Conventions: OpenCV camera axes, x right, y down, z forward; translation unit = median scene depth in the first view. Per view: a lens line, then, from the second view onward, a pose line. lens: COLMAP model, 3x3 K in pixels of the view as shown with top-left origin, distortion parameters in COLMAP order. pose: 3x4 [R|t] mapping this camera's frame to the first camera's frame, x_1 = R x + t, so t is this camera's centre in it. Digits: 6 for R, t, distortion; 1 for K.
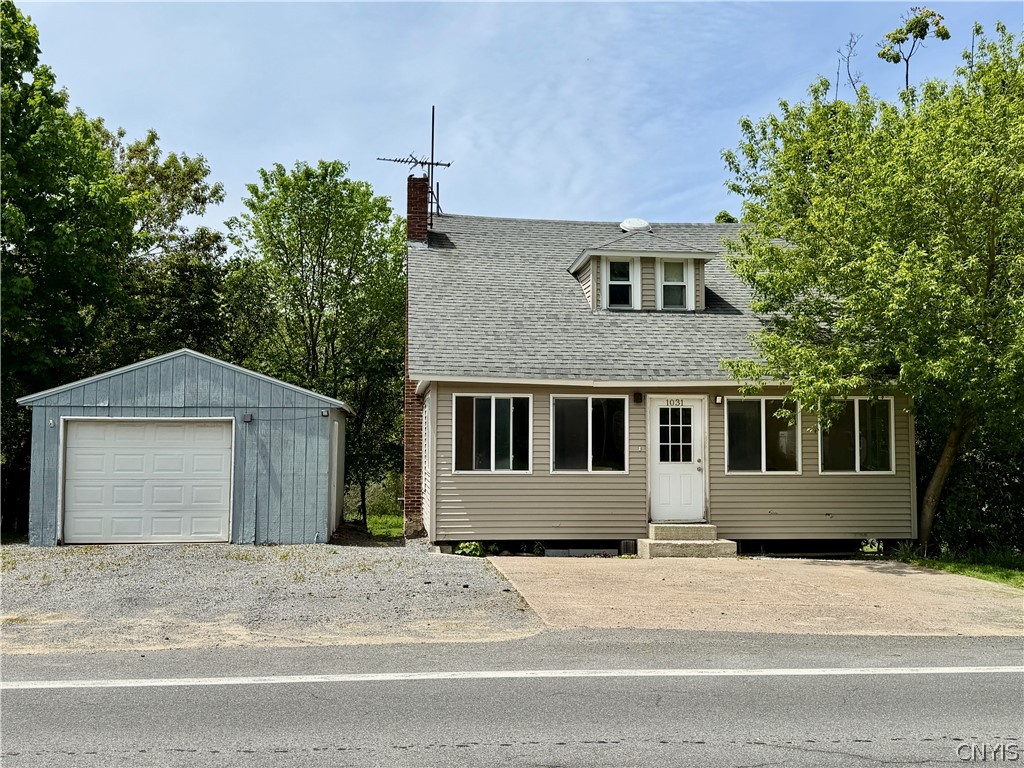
lens RADIAL K [[1044.7, 0, 511.9], [0, 1044.7, 382.3], [0, 0, 1]] dist [0.075573, 0.000000]
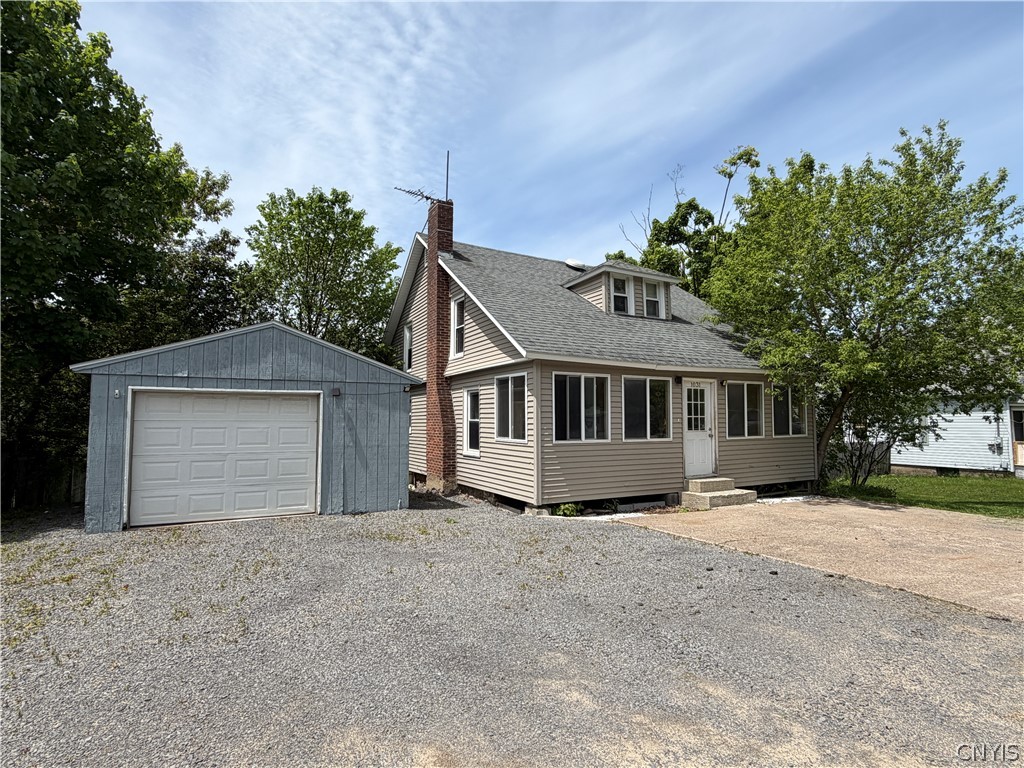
lens RADIAL K [[534.8, 0, 512.8], [0, 534.8, 385.7], [0, 0, 1]] dist [0.004343, 0.002018]
pose [[0.929909, 0.019097, 0.367294, -0.288722], [-0.019527, 0.999806, -0.002548, 0.026159], [-0.367271, -0.004803, 0.930102, 0.453488]]
